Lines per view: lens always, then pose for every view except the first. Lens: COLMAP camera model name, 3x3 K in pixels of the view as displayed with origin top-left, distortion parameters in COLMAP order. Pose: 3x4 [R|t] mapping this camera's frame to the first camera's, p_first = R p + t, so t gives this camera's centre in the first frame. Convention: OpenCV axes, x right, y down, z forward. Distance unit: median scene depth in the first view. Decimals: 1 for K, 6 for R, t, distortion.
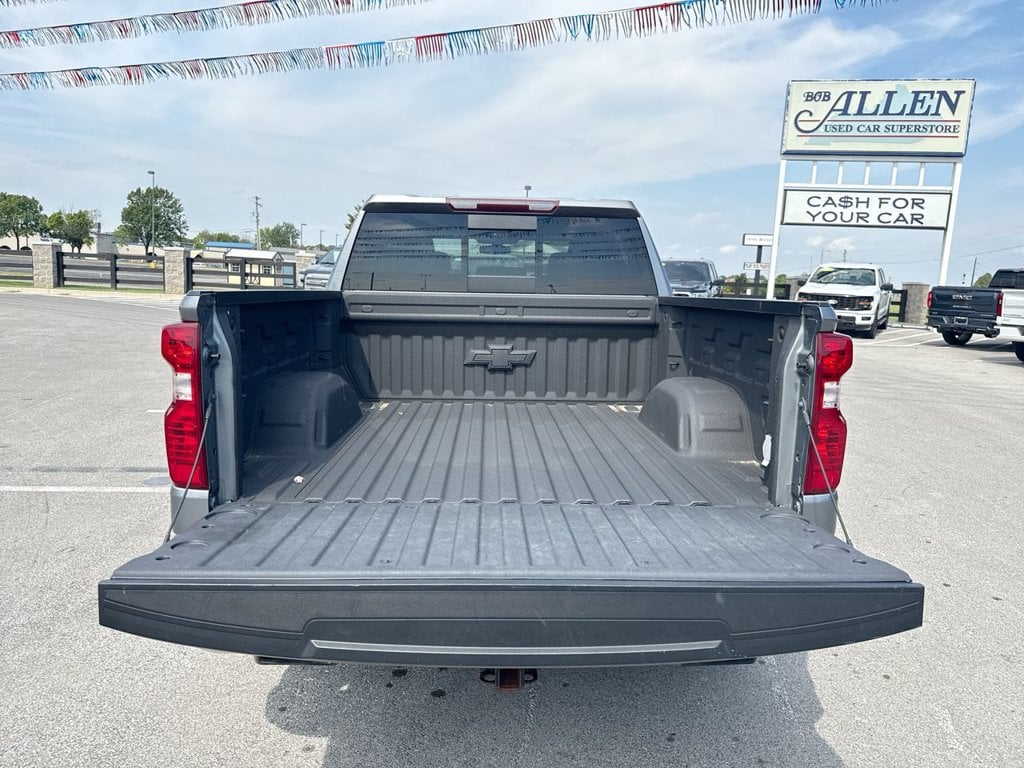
lens RADIAL K [[720.3, 0, 512.0], [0, 720.3, 380.0], [0, 0, 1]] dist [0.034381, -0.055143]
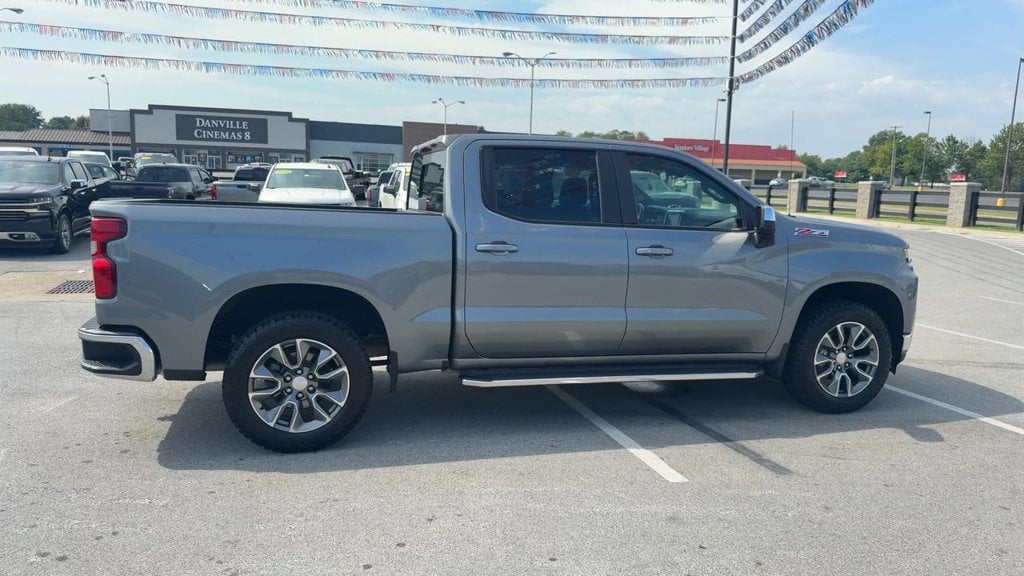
lens RADIAL K [[720.0, 0, 511.7], [0, 720.0, 291.0], [0, 0, 1]] dist [0.044883, -0.071493]
pose [[0.243133, 0.109100, -0.963838, 0.248534], [-0.152186, 0.985639, 0.073178, -0.017276], [0.957980, 0.128891, 0.256245, 0.149889]]
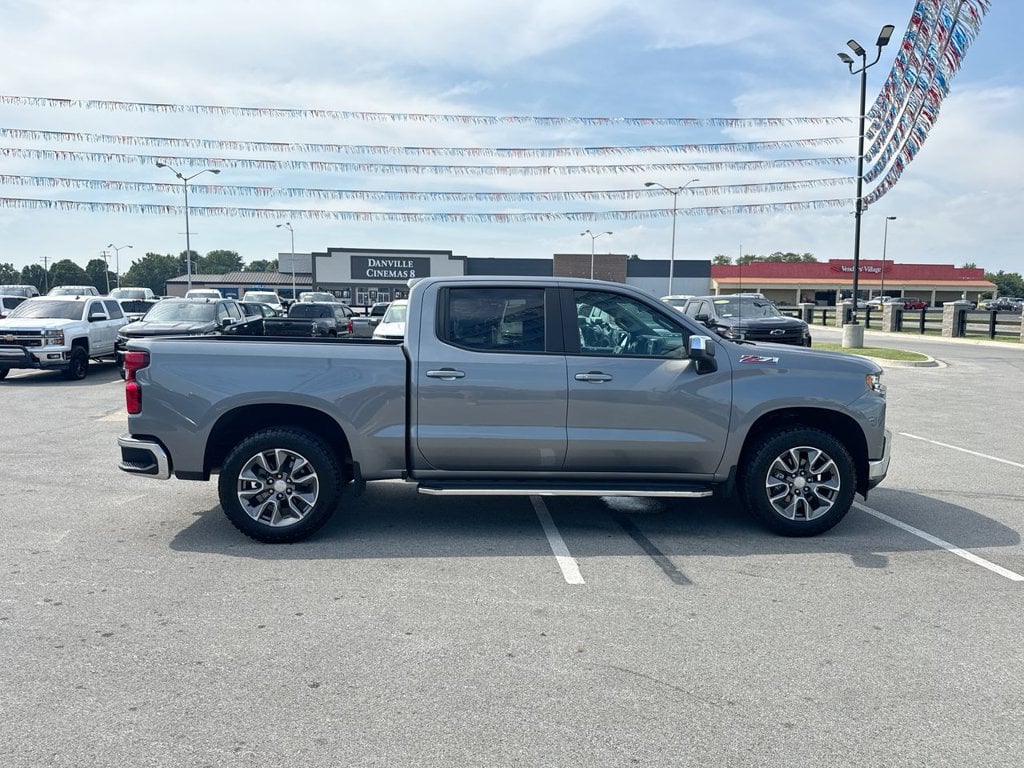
lens RADIAL K [[720.3, 0, 511.3], [0, 720.3, 380.7], [0, 0, 1]] dist [0.034381, -0.055143]
pose [[0.027864, 0.056940, -0.997989, 0.286705], [-0.144365, 0.988139, 0.052347, -0.027352], [0.989132, 0.142616, 0.035754, 0.211612]]
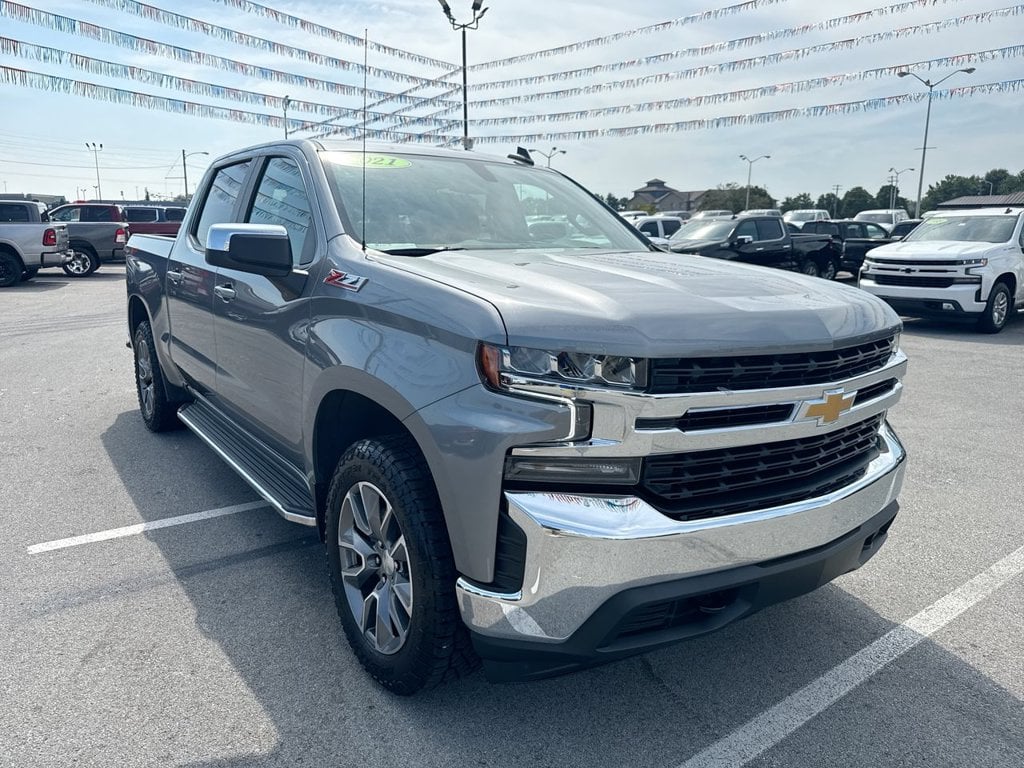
lens RADIAL K [[720.3, 0, 503.9], [0, 720.3, 389.1], [0, 0, 1]] dist [0.034381, -0.055143]
pose [[-0.829377, 0.073685, -0.553809, 0.082576], [-0.116023, 0.946937, 0.299747, -0.055318], [0.546509, 0.312858, -0.776819, 0.415985]]
